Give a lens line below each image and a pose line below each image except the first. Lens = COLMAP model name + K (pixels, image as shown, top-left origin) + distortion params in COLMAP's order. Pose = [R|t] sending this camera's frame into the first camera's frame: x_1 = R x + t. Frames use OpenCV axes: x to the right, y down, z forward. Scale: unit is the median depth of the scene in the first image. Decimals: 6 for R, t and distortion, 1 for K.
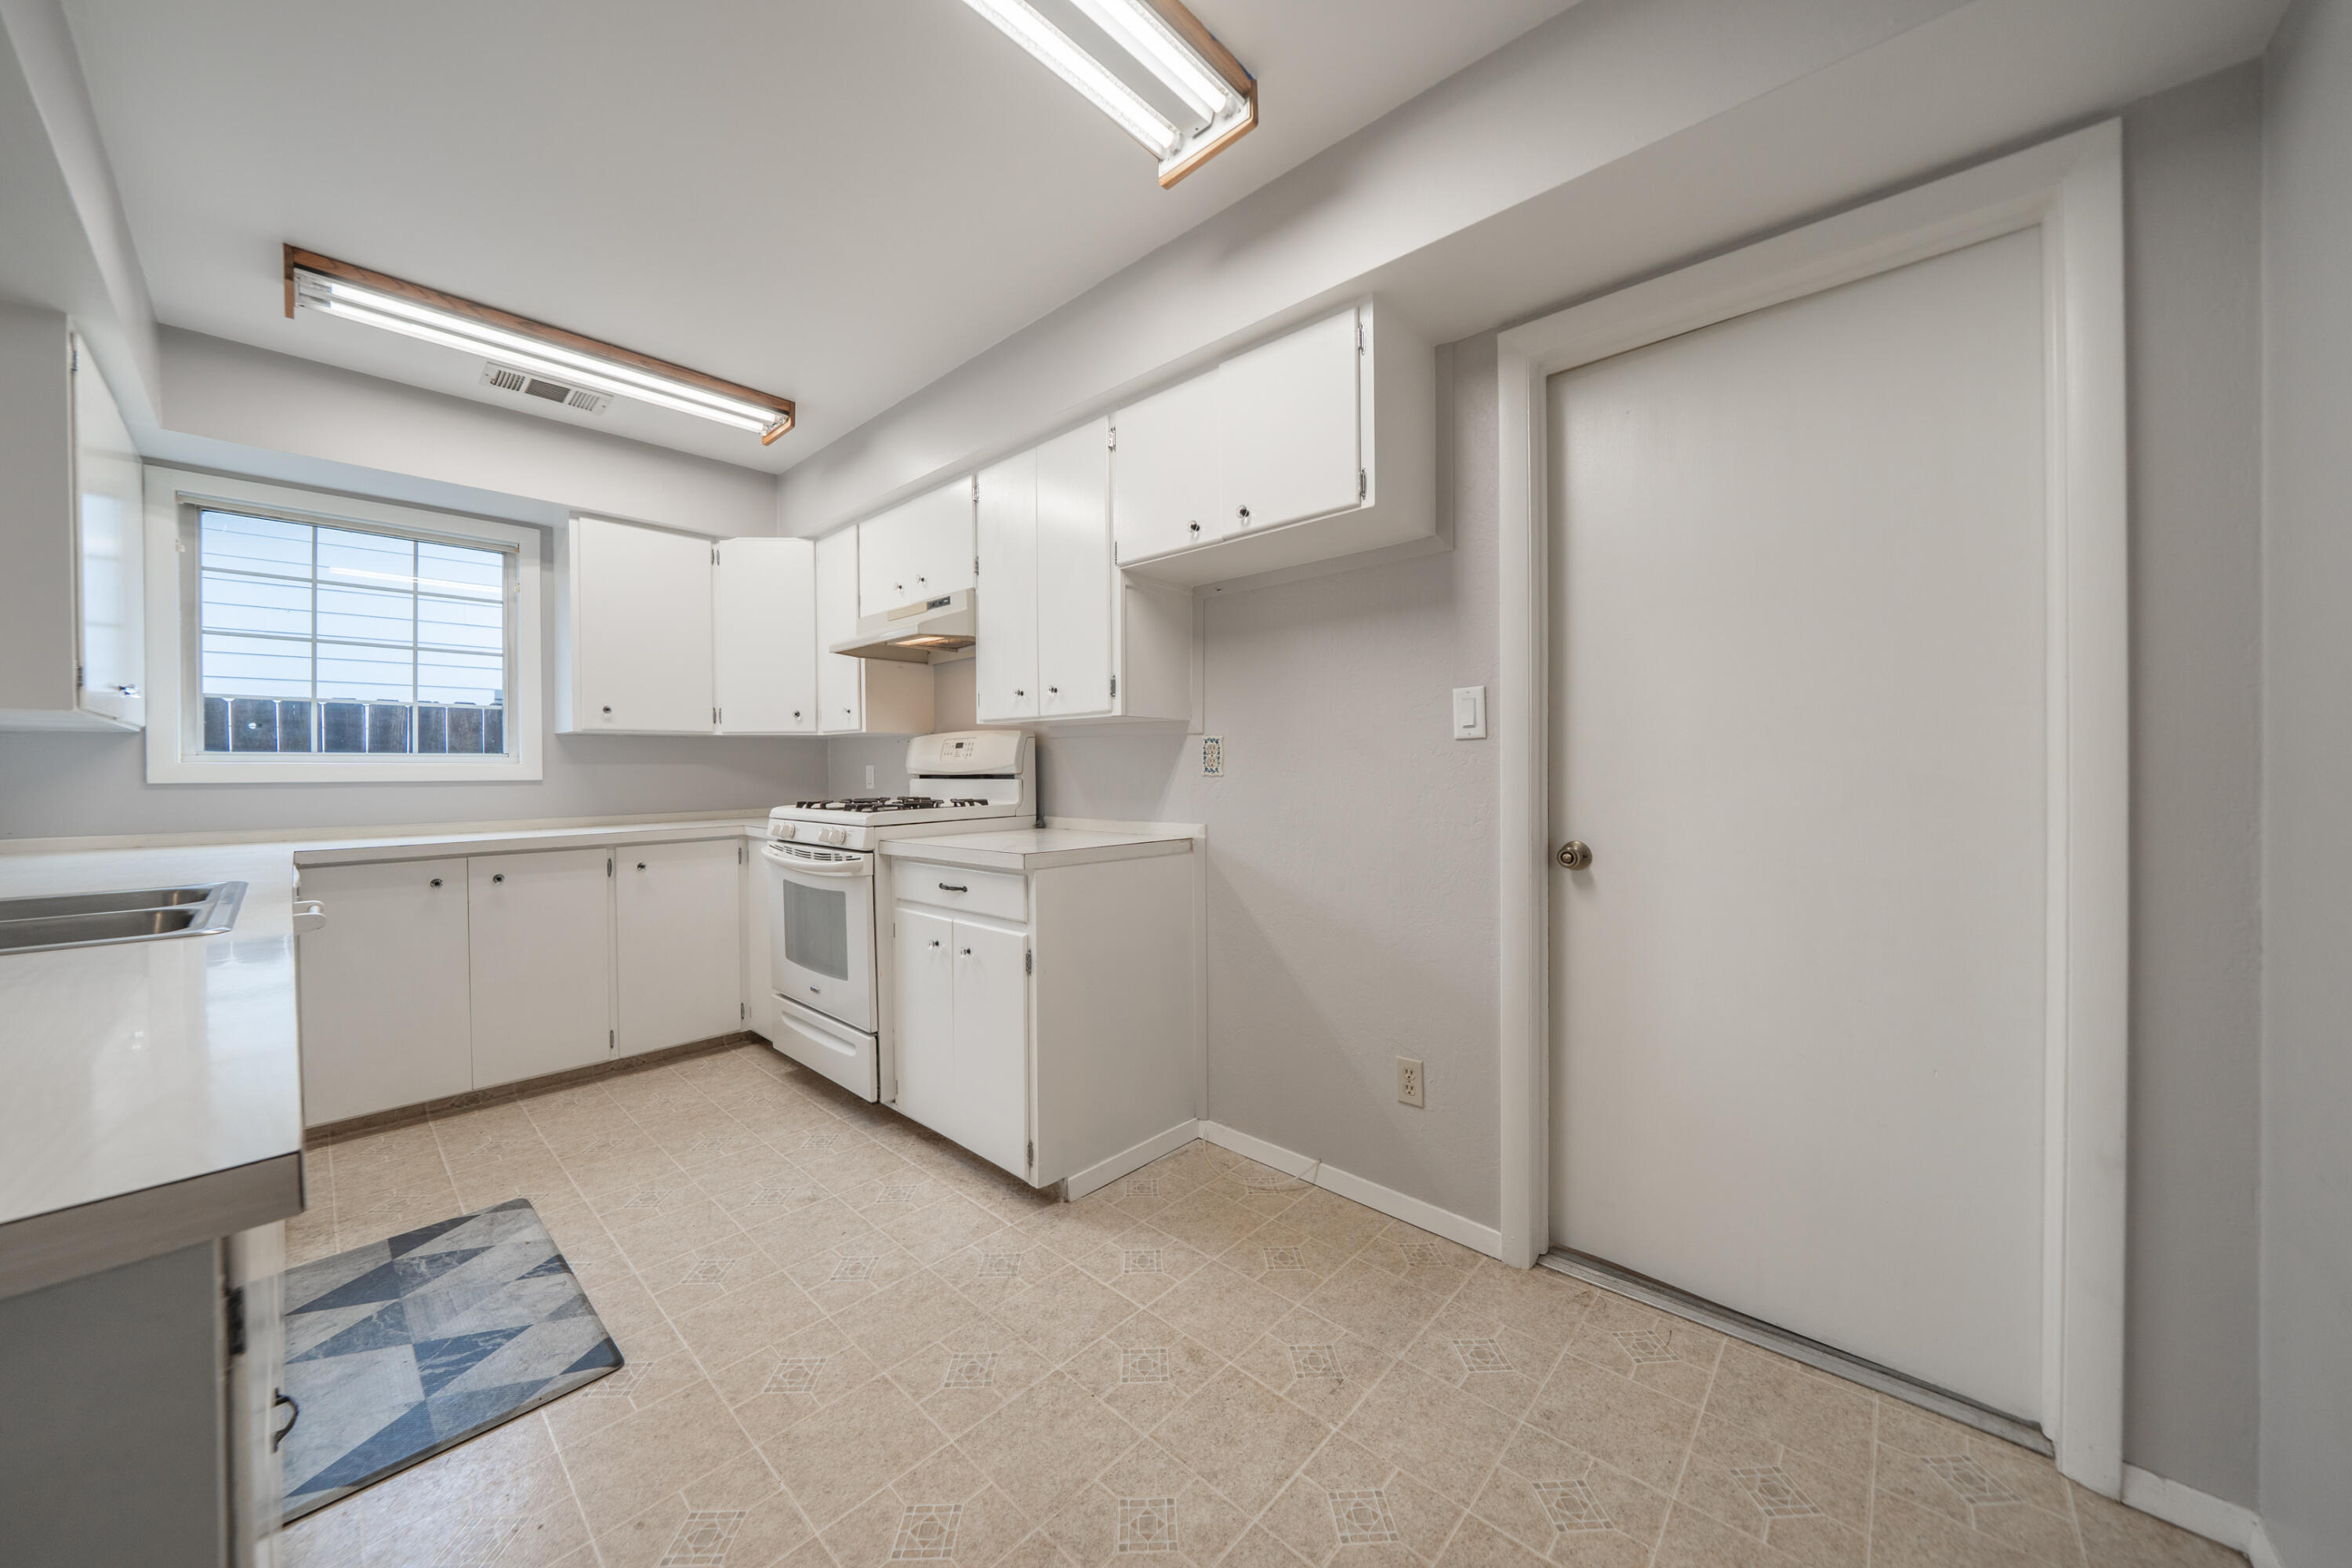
lens RADIAL K [[817.5, 0, 1182.2], [0, 817.5, 780.3], [0, 0, 1]] dist [-0.005711, -0.000009]
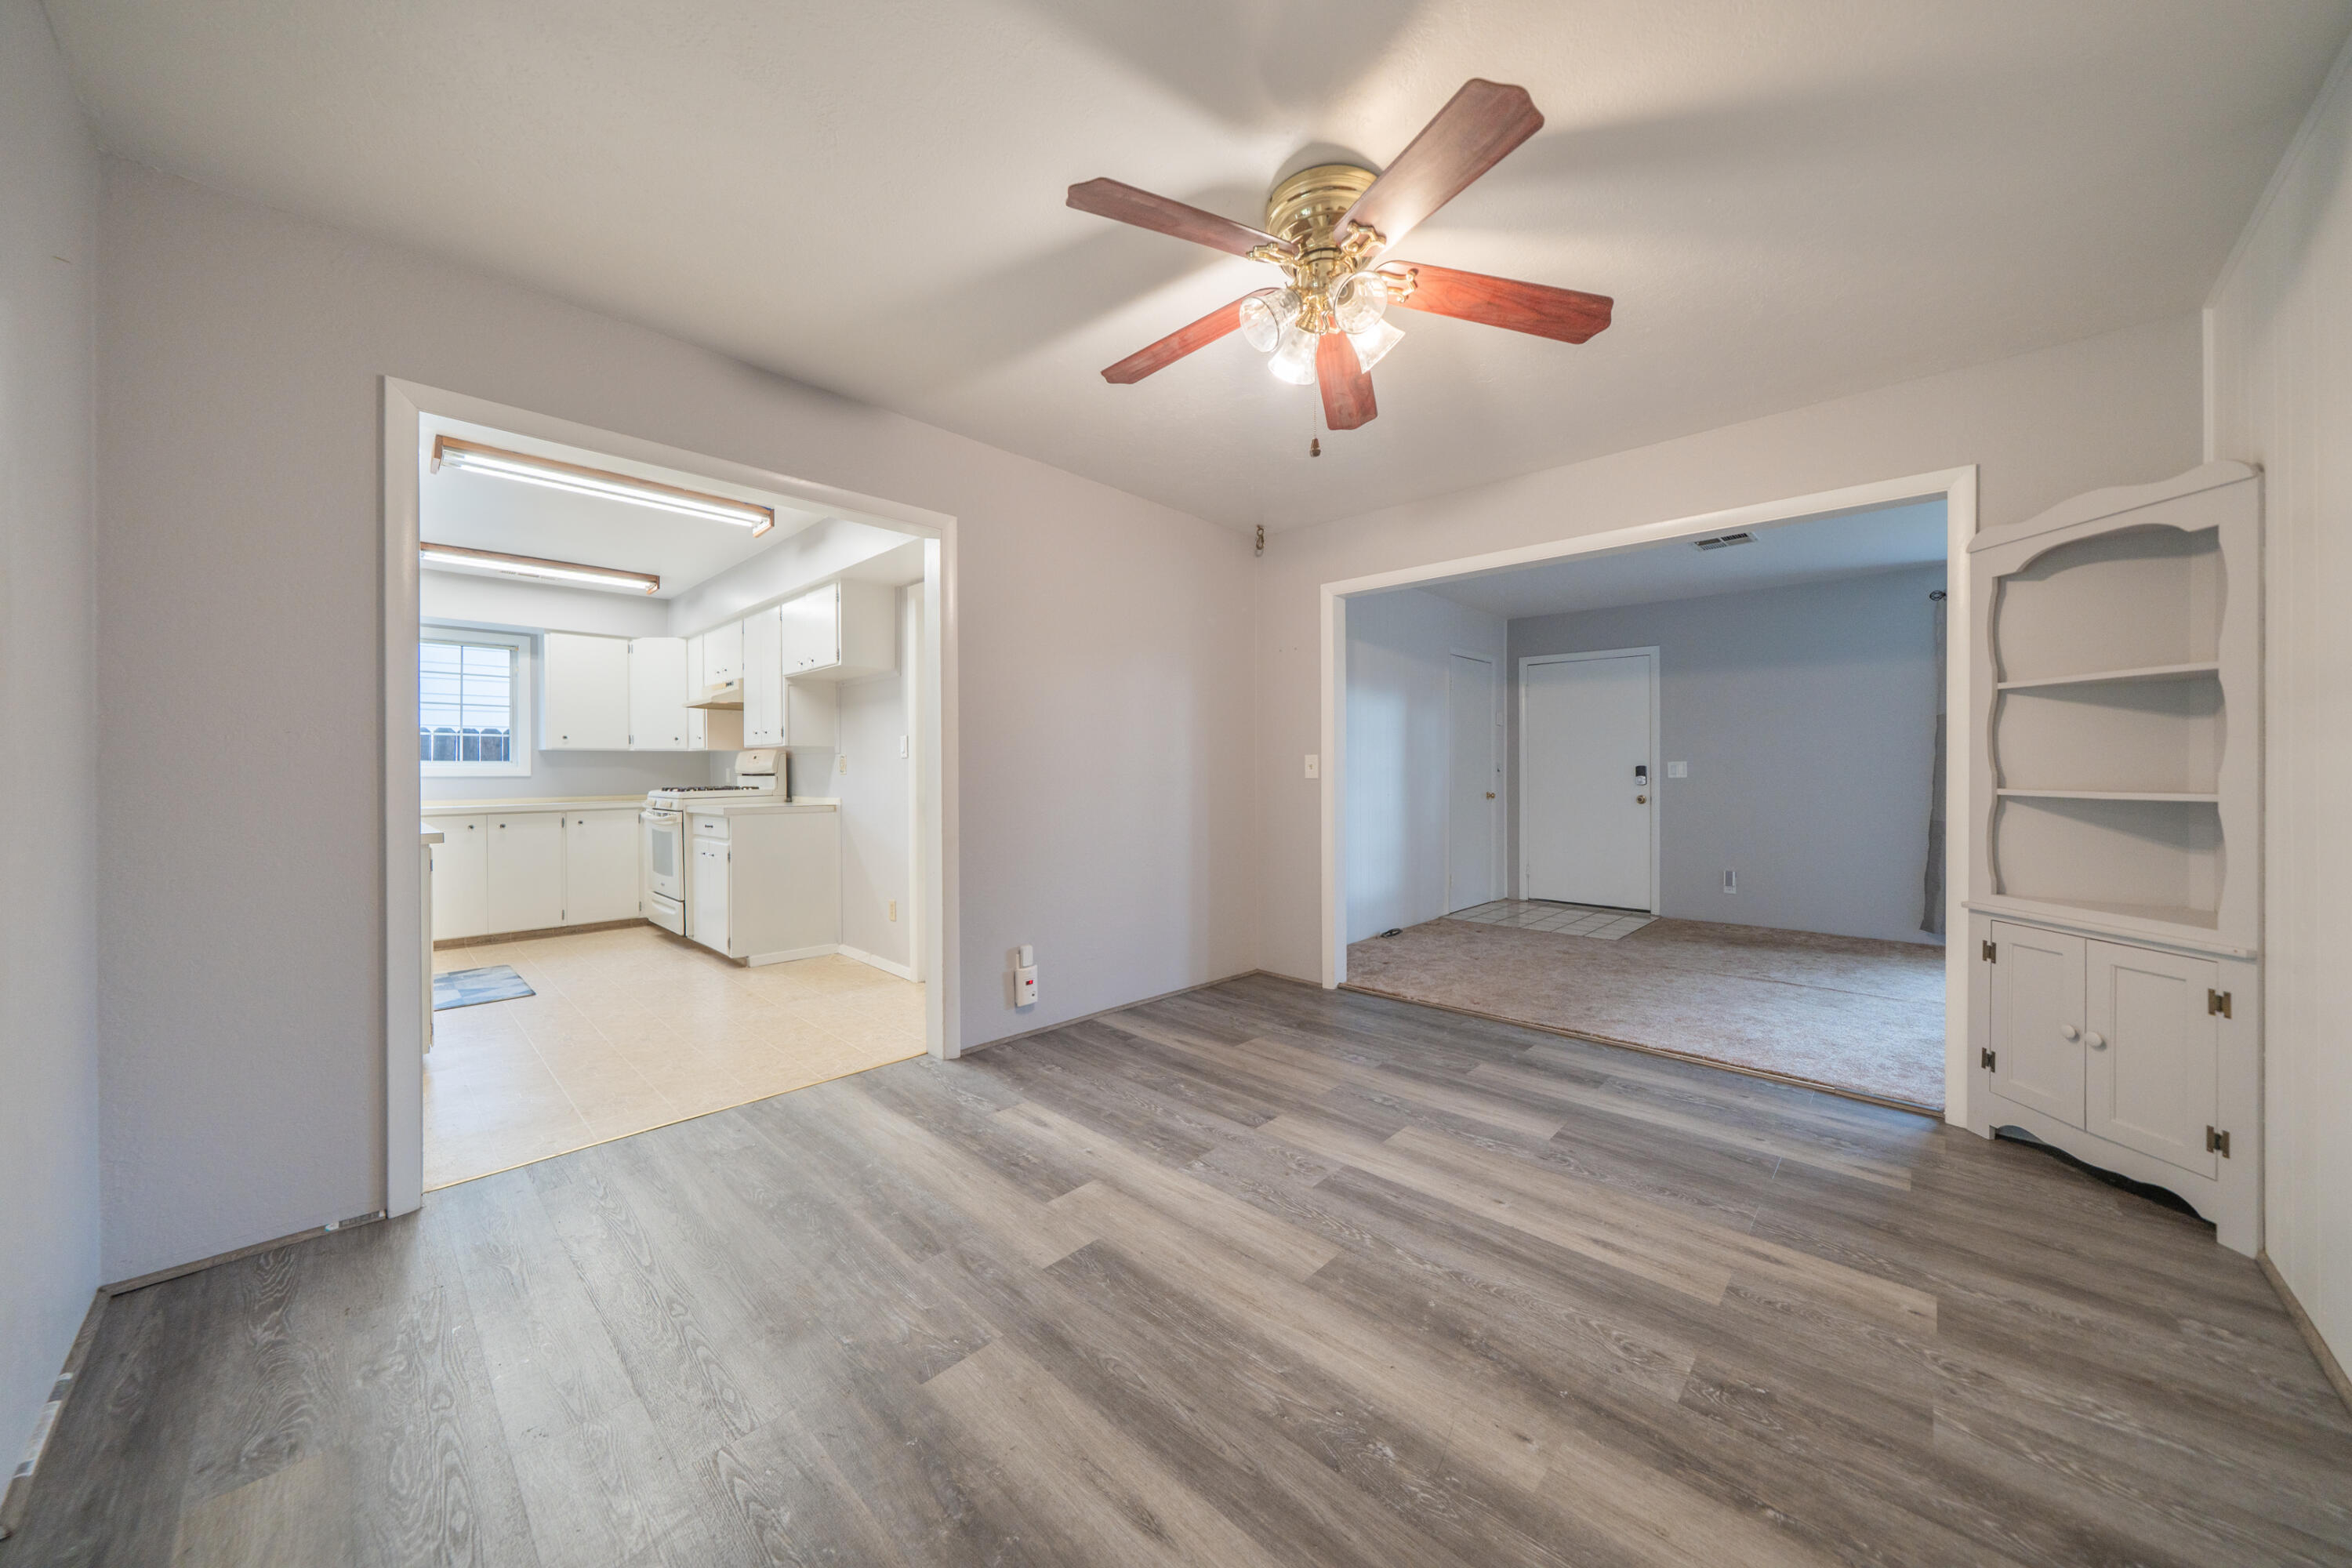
lens RADIAL K [[799.1, 0, 1174.2], [0, 799.1, 779.4], [0, 0, 1]] dist [-0.002109, -0.000069]
pose [[0.999644, 0.003975, -0.026389, 0.696620], [-0.004102, 0.999980, -0.004746, 0.009948], [0.026370, 0.004853, 0.999640, -0.739518]]
